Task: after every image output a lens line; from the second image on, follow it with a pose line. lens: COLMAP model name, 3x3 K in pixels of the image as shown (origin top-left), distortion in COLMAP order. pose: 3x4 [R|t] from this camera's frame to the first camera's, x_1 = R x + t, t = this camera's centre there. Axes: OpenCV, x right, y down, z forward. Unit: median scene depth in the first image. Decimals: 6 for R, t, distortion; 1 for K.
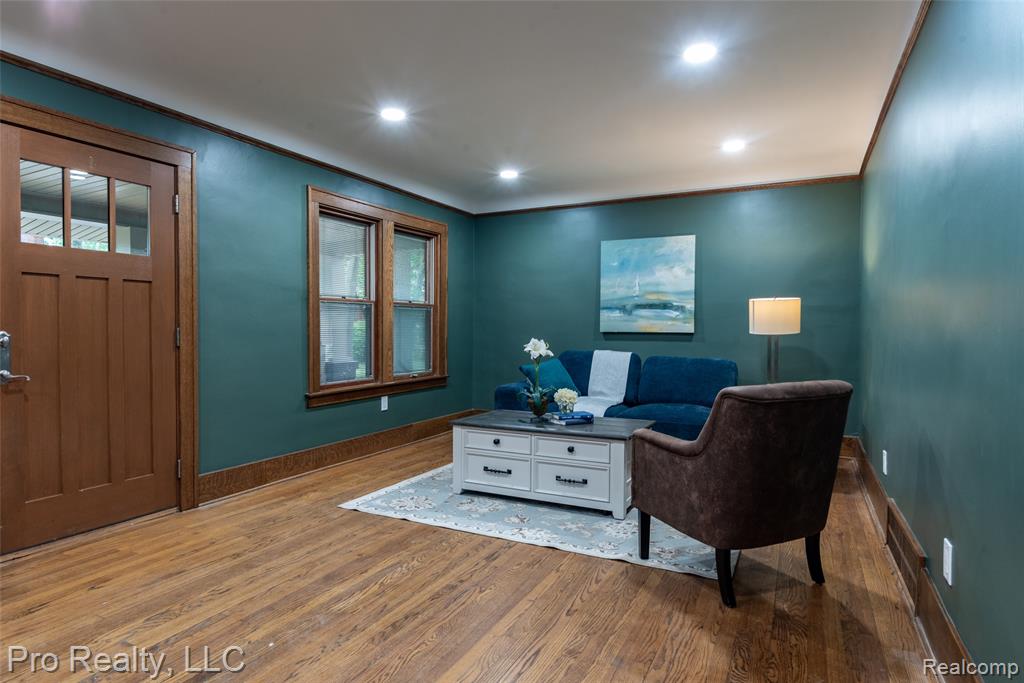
lens RADIAL K [[590.6, 0, 501.4], [0, 590.6, 327.0], [0, 0, 1]] dist [0.000576, -0.001512]
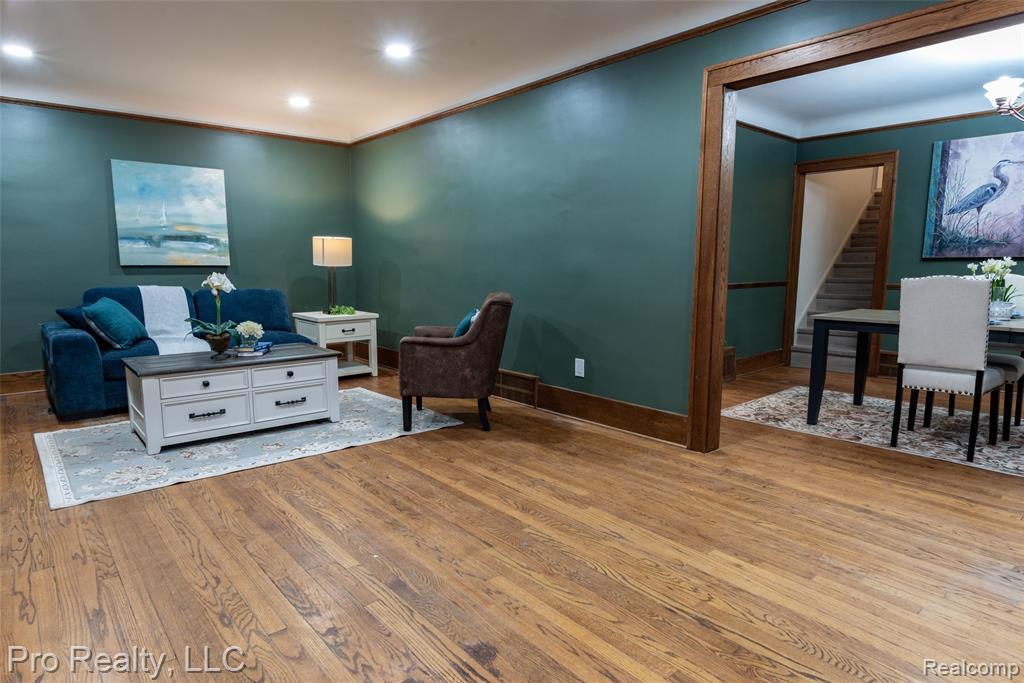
lens RADIAL K [[590.6, 0, 516.9], [0, 590.6, 309.6], [0, 0, 1]] dist [0.000576, -0.001512]
pose [[0.370989, -0.076405, 0.925489, -0.659146], [-0.004594, 0.996446, 0.084105, -0.003612], [-0.928626, -0.035453, 0.369320, 0.194647]]
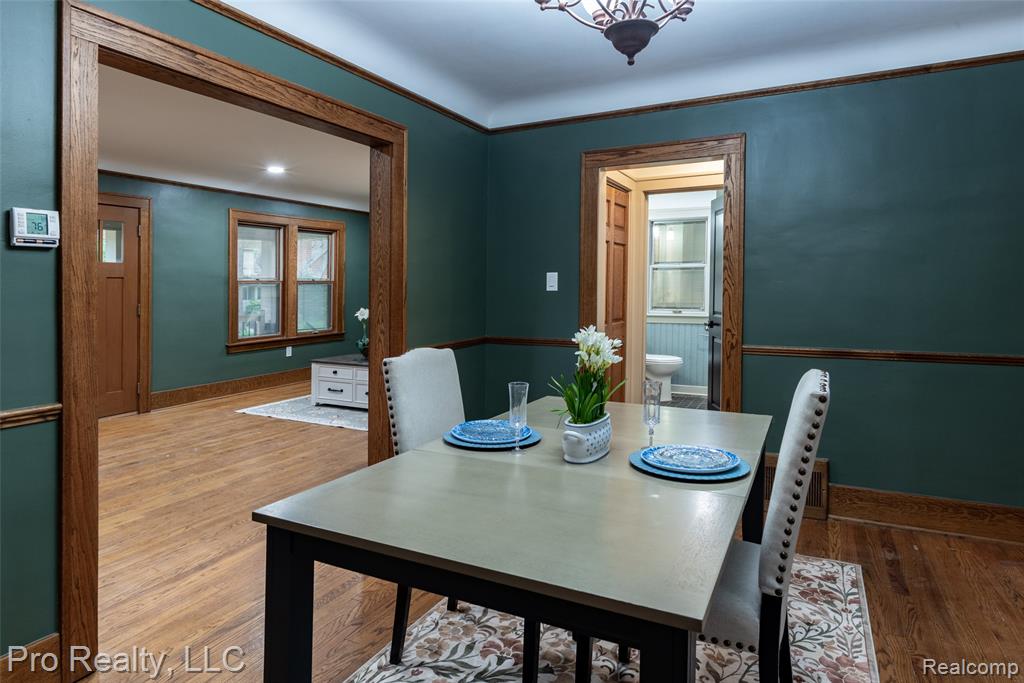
lens RADIAL K [[590.6, 0, 492.7], [0, 590.6, 263.1], [0, 0, 1]] dist [0.000576, -0.001512]
pose [[0.999965, -0.007106, -0.004488, 0.421981], [0.006940, 0.999326, -0.036038, -0.042997], [0.004741, 0.036005, 0.999340, -0.614237]]
